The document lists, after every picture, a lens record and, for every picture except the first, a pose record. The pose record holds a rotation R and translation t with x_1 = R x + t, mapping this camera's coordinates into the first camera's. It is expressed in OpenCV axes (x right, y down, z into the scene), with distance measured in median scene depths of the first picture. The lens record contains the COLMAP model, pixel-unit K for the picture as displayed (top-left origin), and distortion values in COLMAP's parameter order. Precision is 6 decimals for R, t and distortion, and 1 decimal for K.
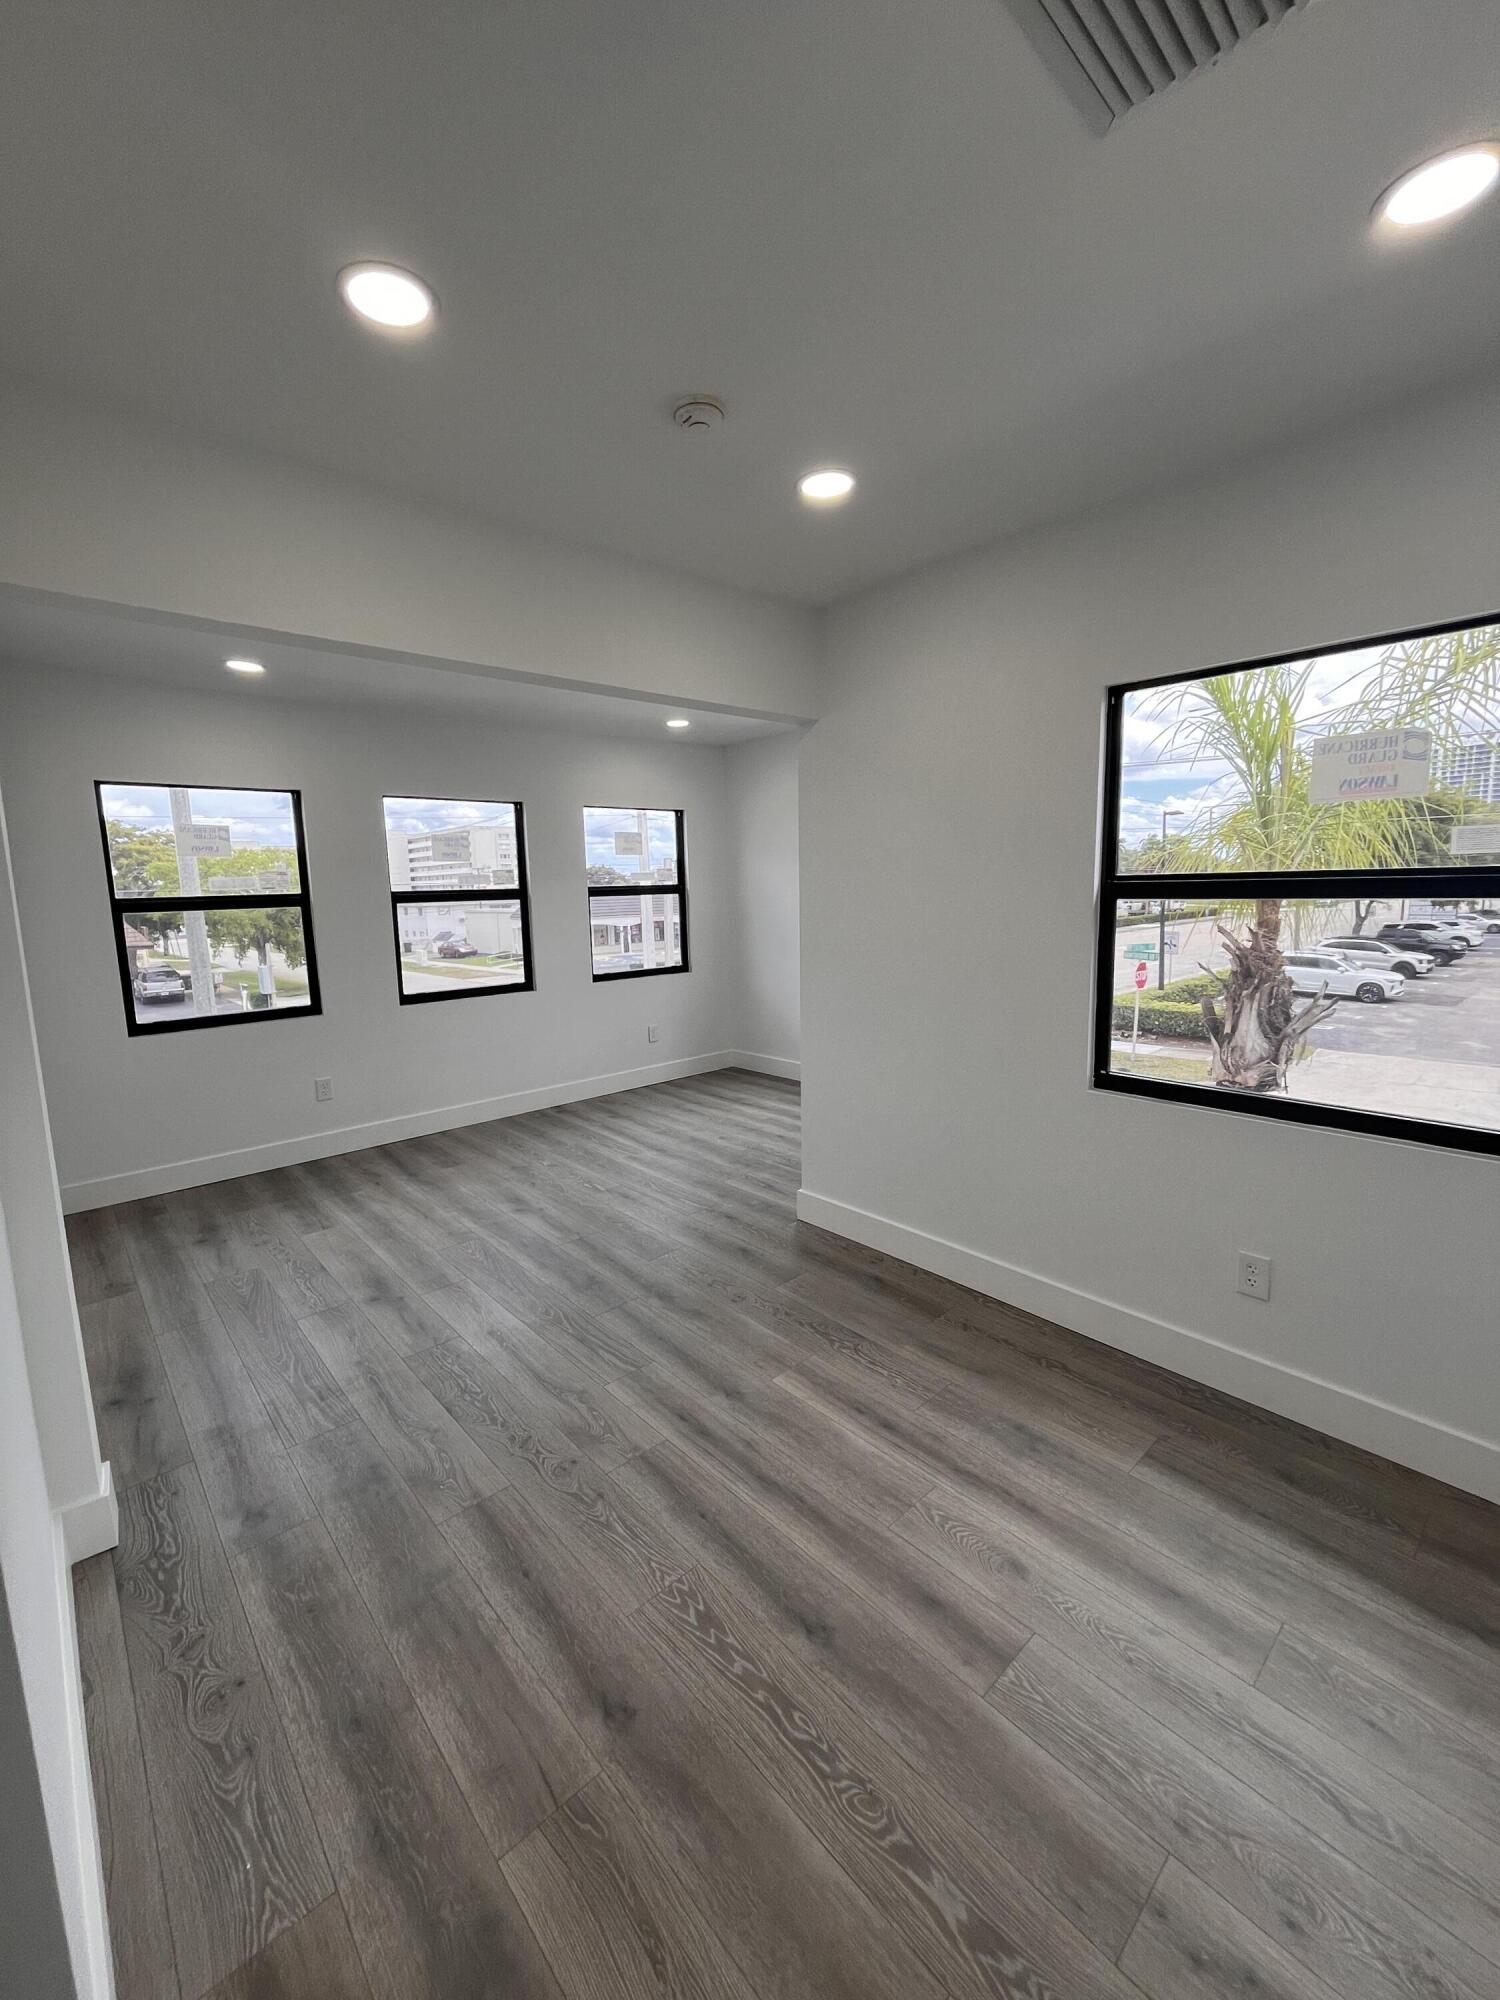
lens RADIAL K [[808.3, 0, 751.3], [0, 808.3, 1008.5], [0, 0, 1]] dist [-0.003110, -0.000114]
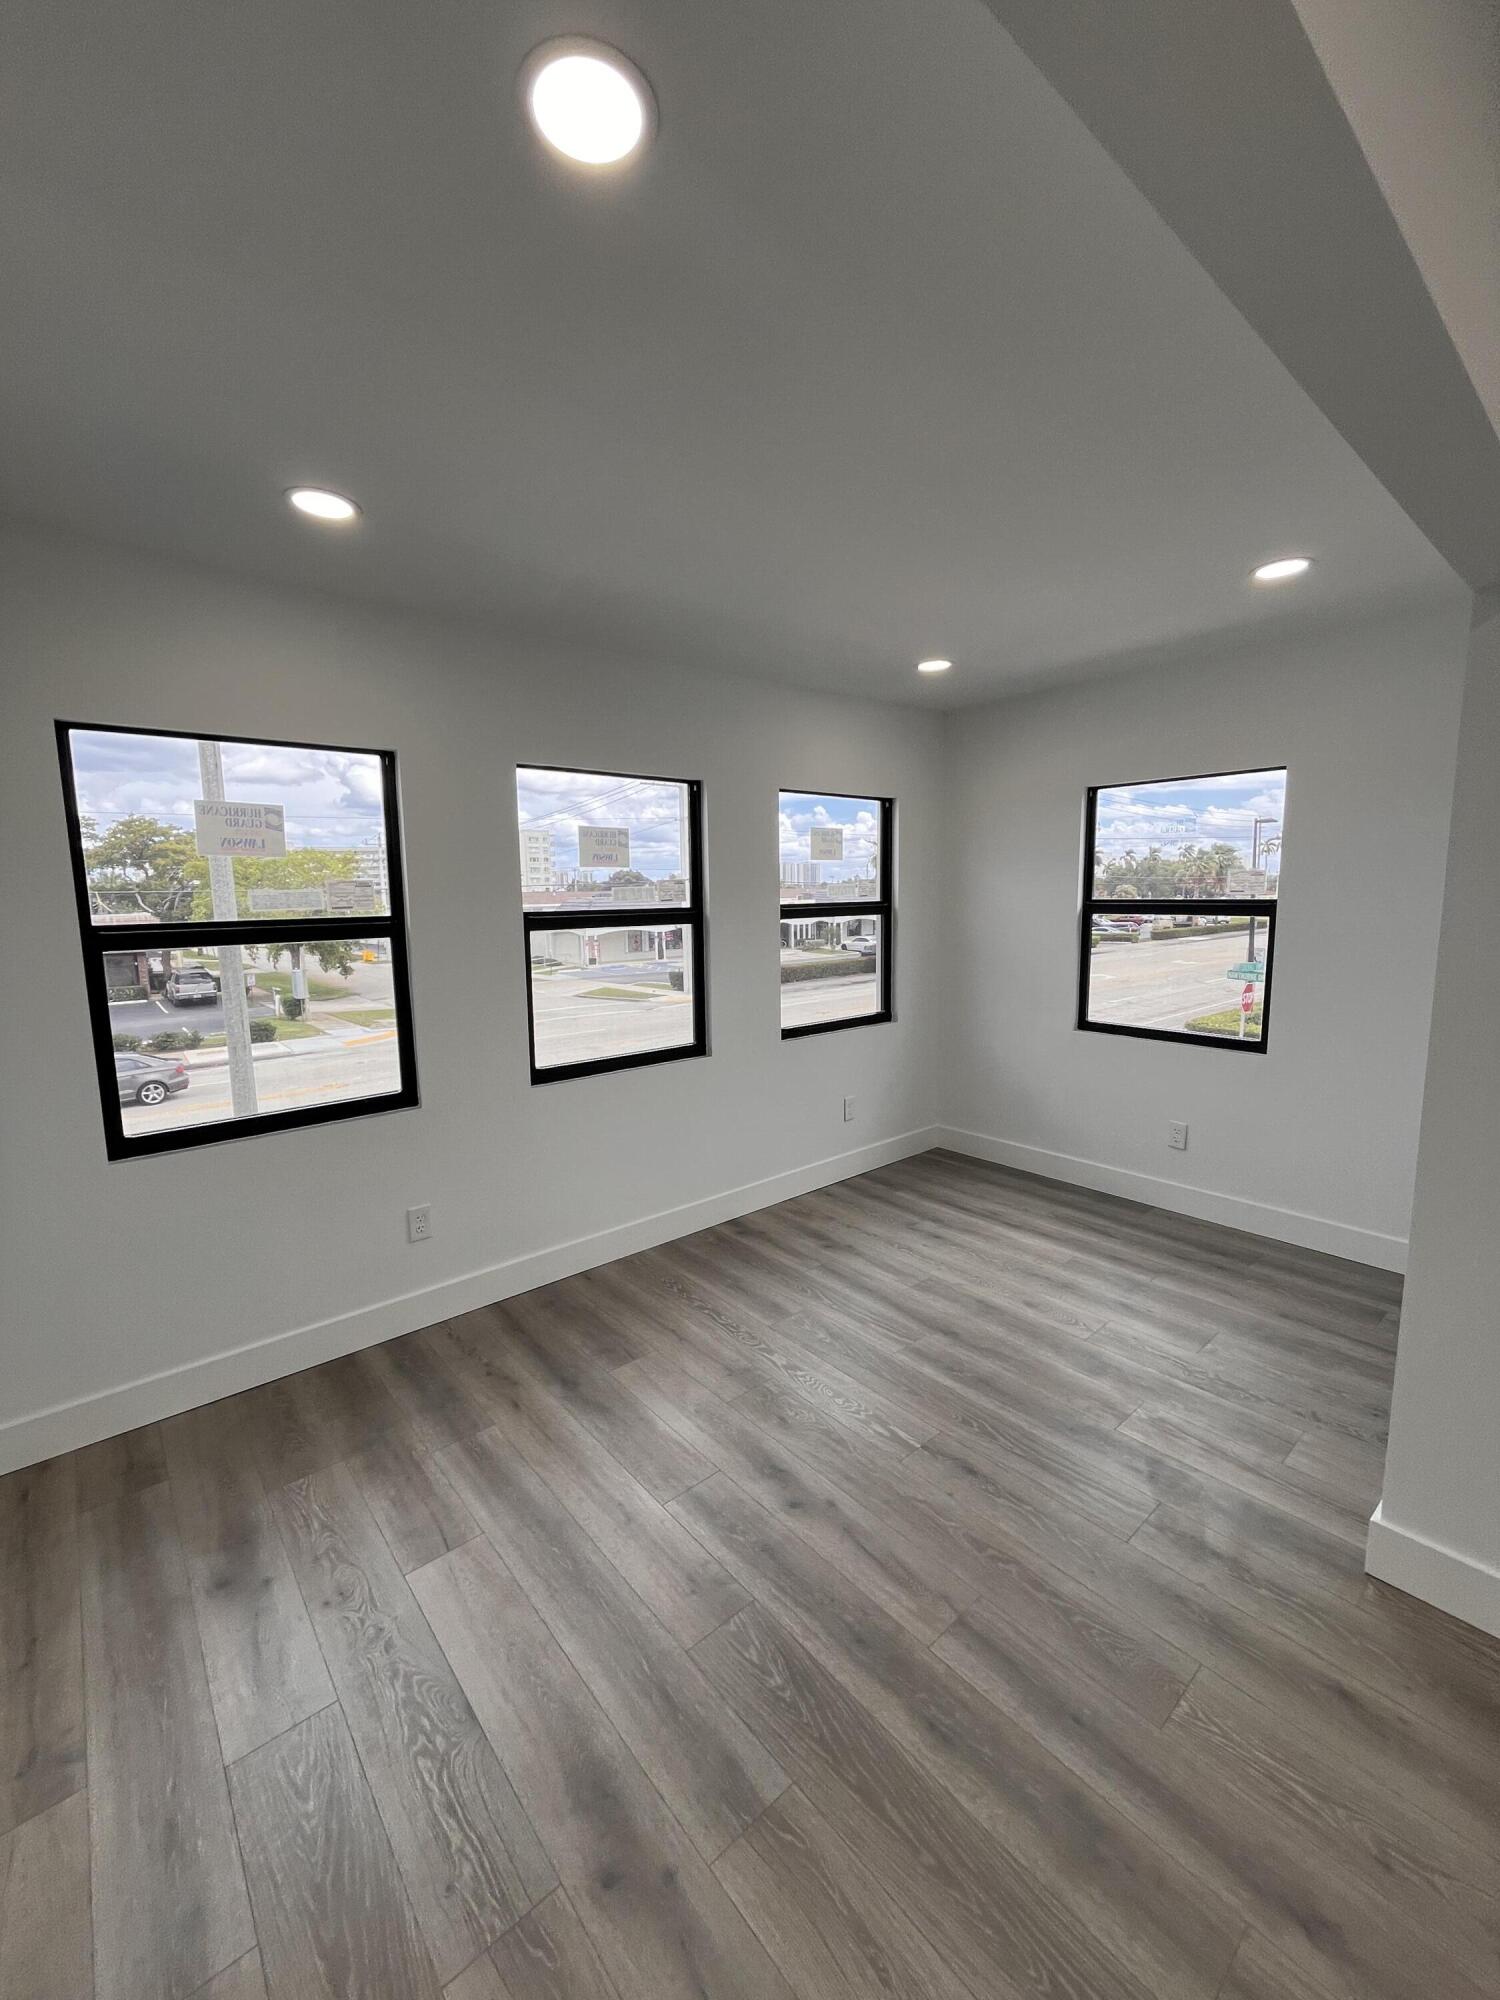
lens RADIAL K [[808.3, 0, 749.4], [0, 808.3, 1006.0], [0, 0, 1]] dist [-0.003110, -0.000114]
pose [[0.999449, 0.015292, -0.029449, -0.240994], [-0.015578, 0.999833, -0.009506, -0.065737], [0.029298, 0.009959, 0.999521, 0.352739]]
